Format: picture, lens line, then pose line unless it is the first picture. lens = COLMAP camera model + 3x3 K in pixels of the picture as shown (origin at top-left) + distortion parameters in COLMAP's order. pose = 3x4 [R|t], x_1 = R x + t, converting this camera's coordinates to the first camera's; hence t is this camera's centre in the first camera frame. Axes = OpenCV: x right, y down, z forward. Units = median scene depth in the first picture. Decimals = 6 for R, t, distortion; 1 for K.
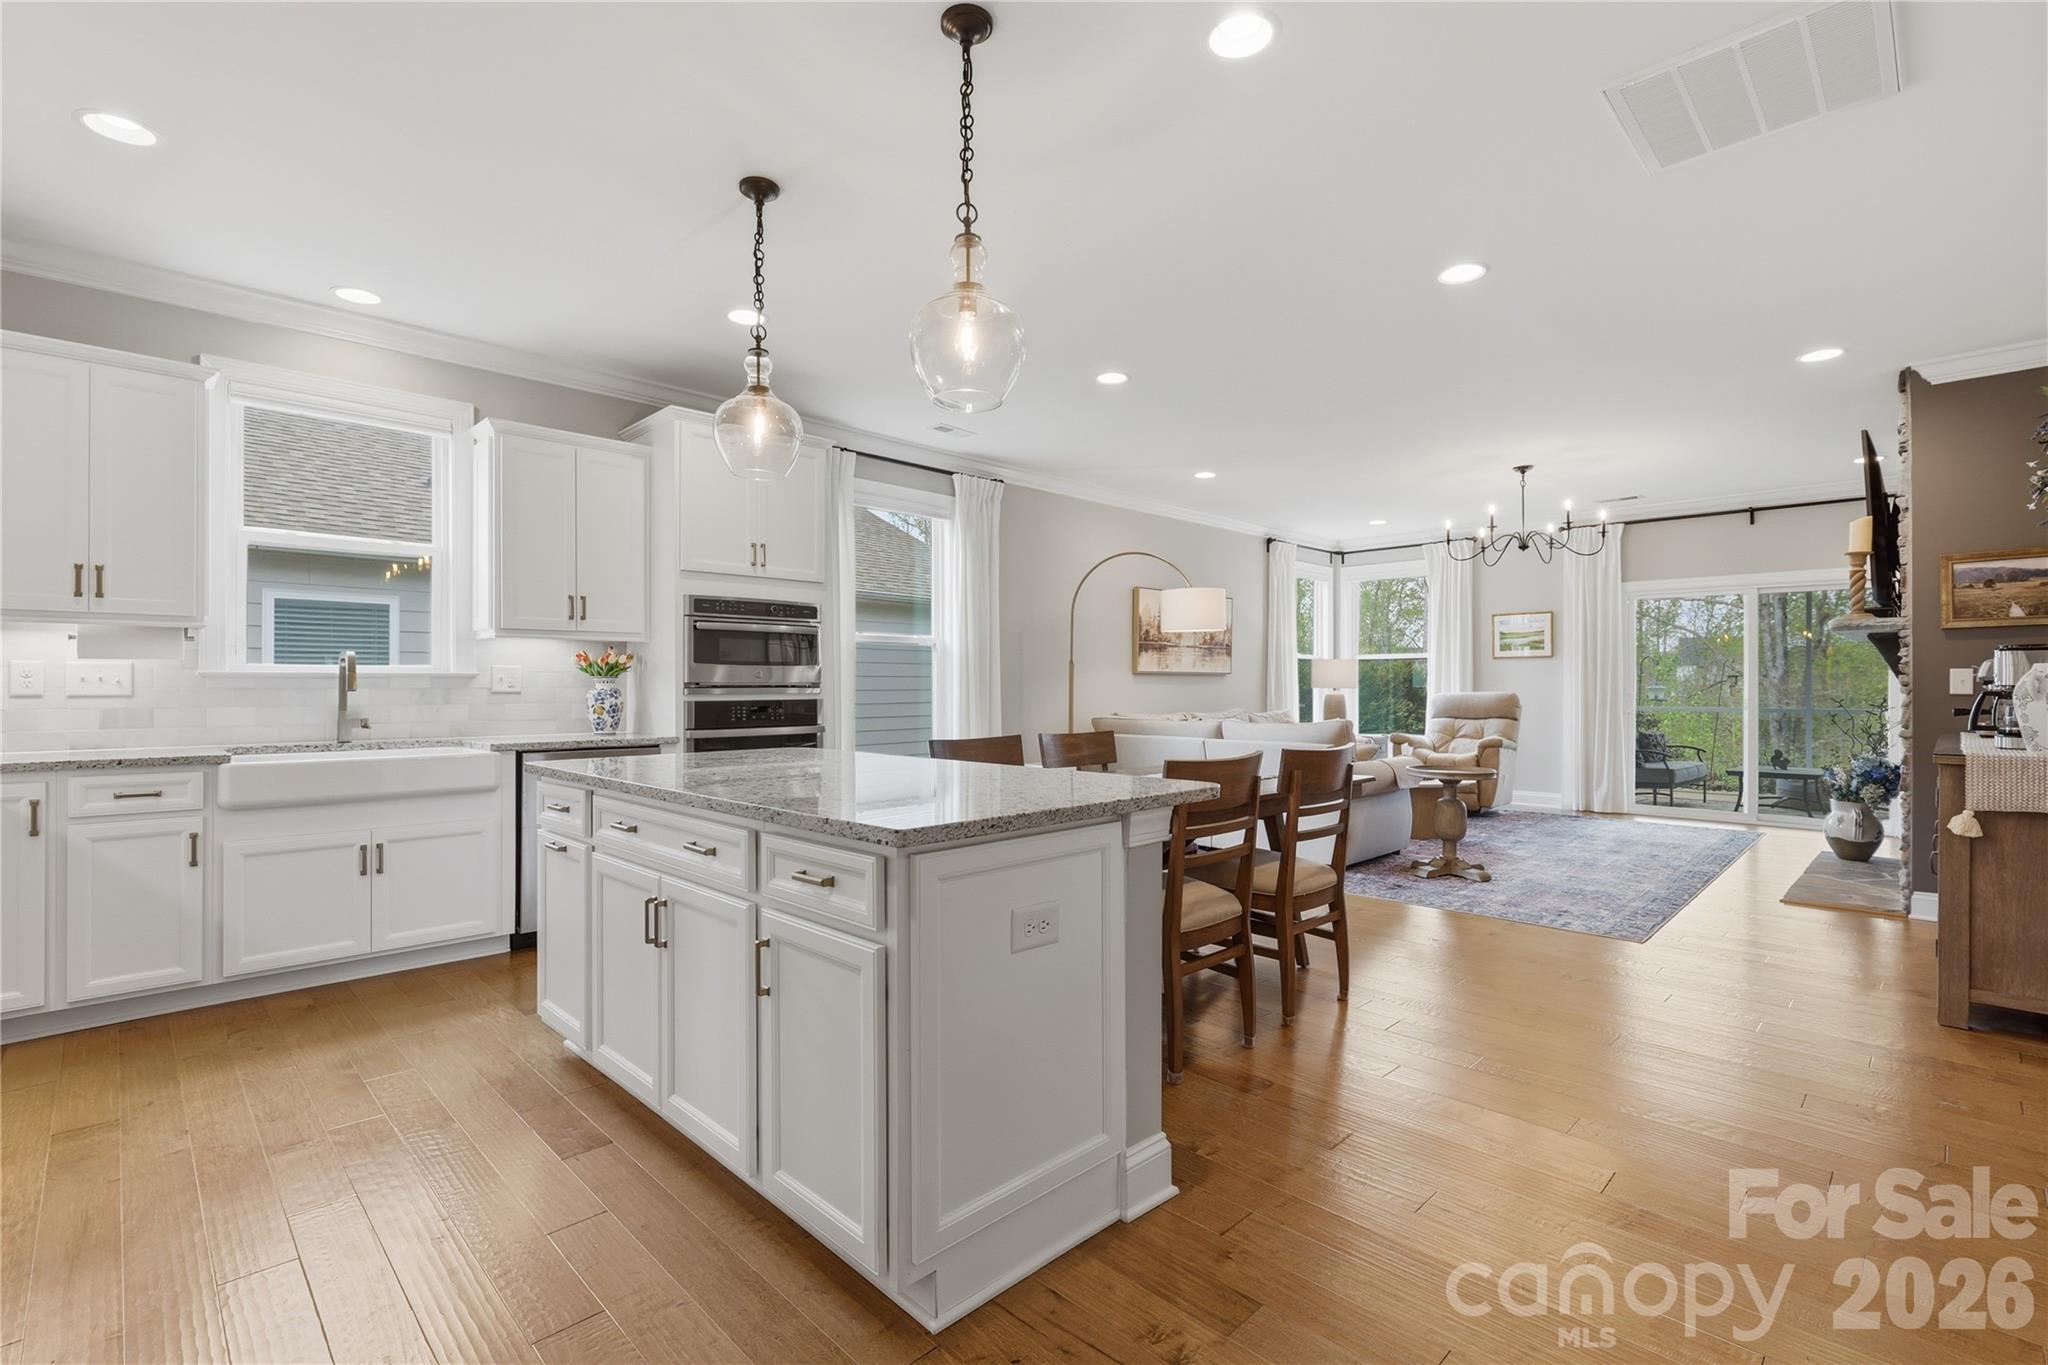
lens RADIAL K [[926.1, 0, 1021.0], [0, 926.1, 681.4], [0, 0, 1]] dist [0.002349, 0.000880]
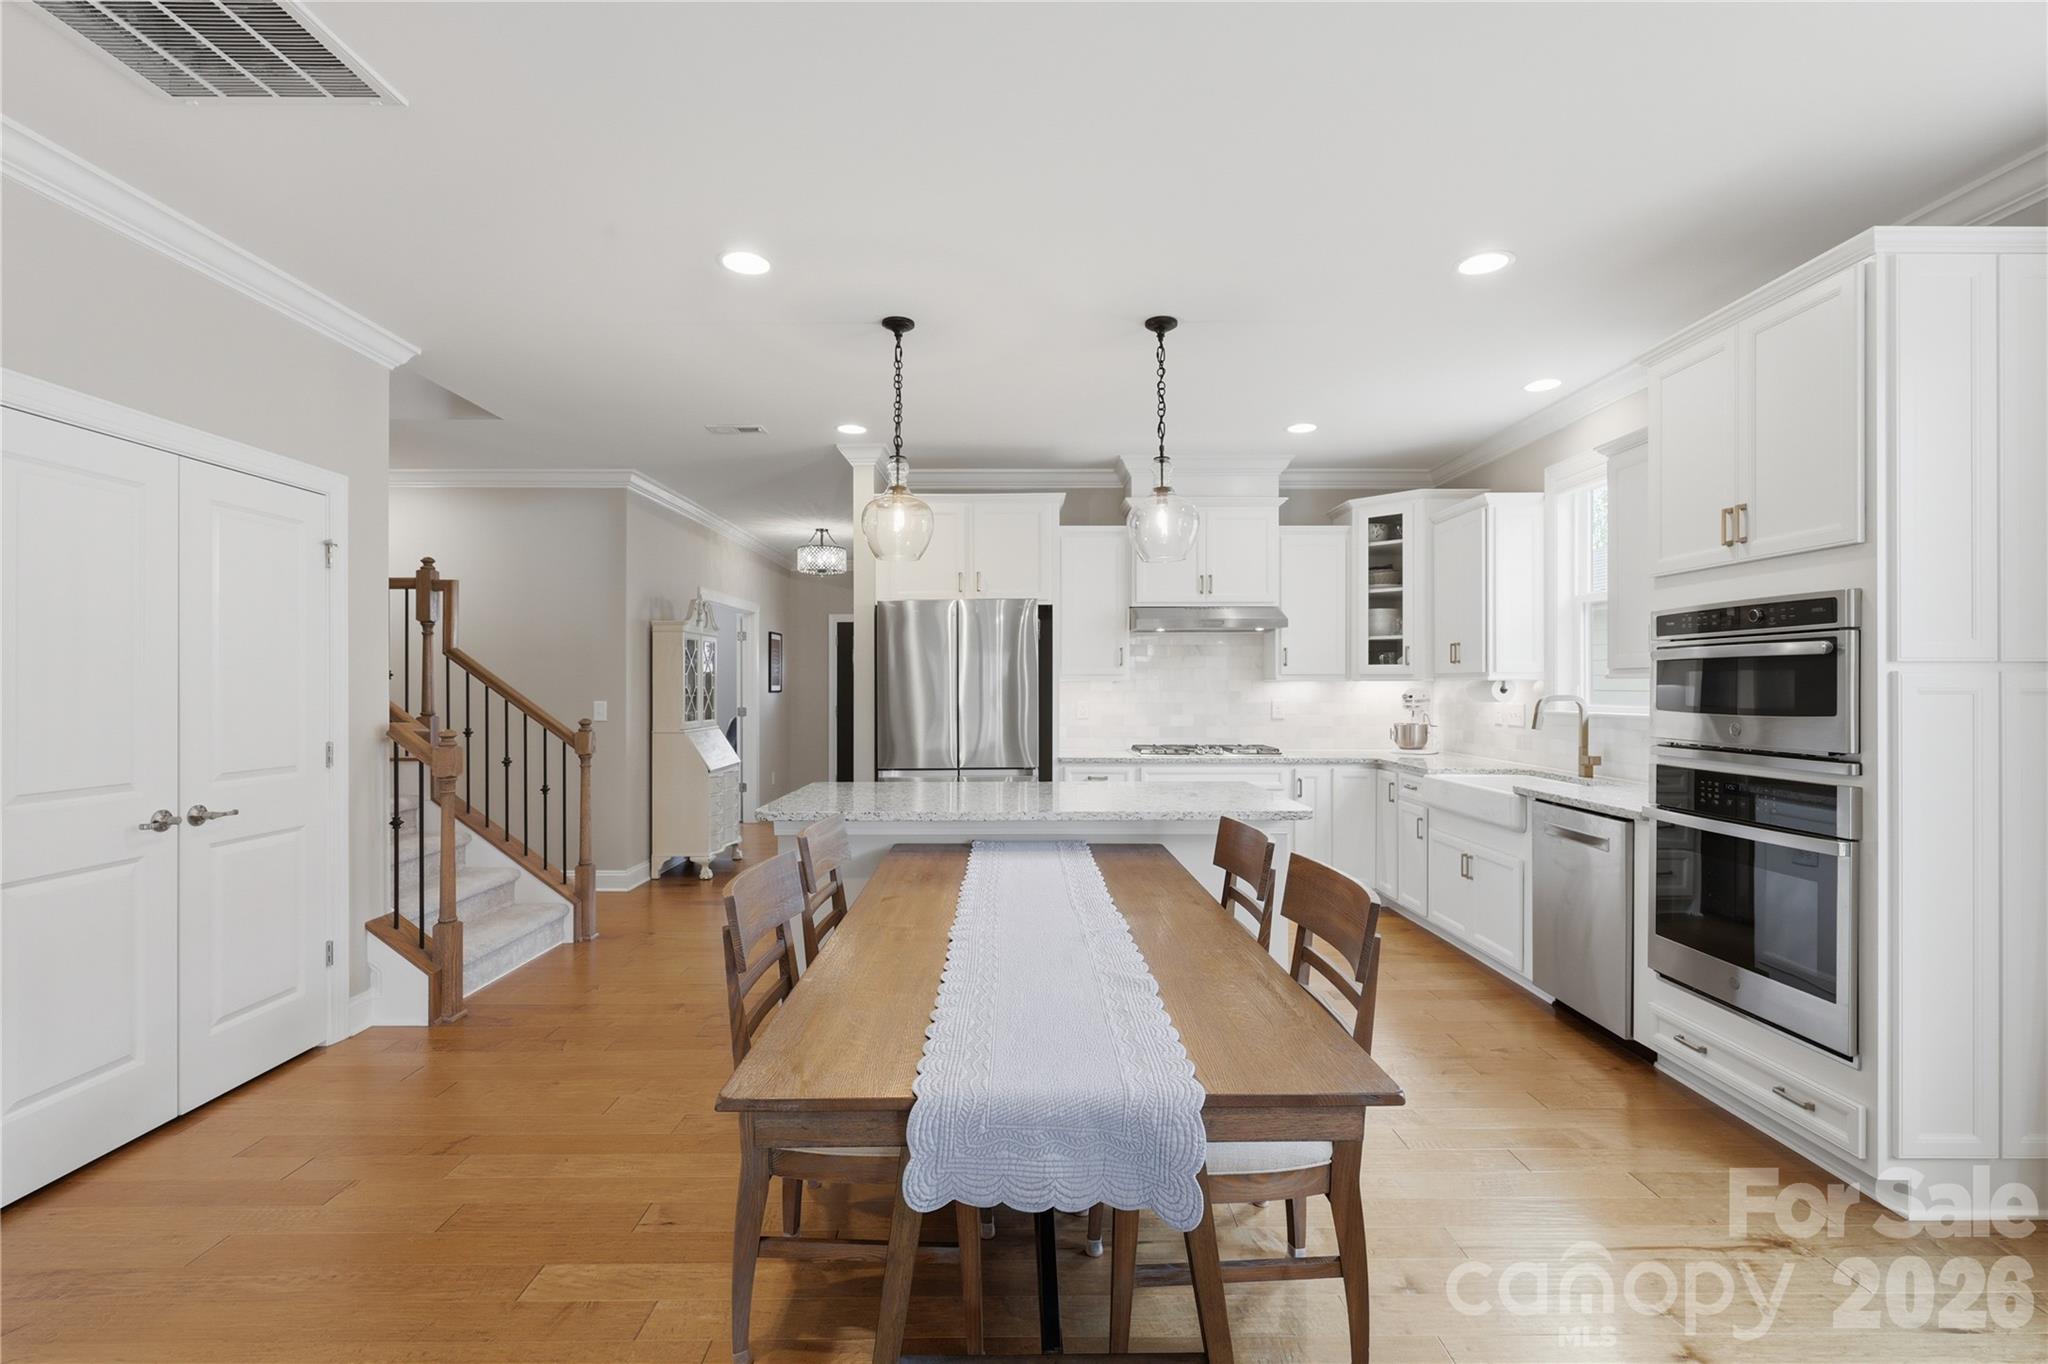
lens RADIAL K [[926.1, 0, 1021.0], [0, 926.1, 680.9], [0, 0, 1]] dist [0.002349, 0.000880]
pose [[-0.698526, -0.002113, -0.715582, 0.523907], [0.003894, 0.999970, -0.006755, -0.042429], [0.715574, -0.007505, -0.698496, 1.263372]]
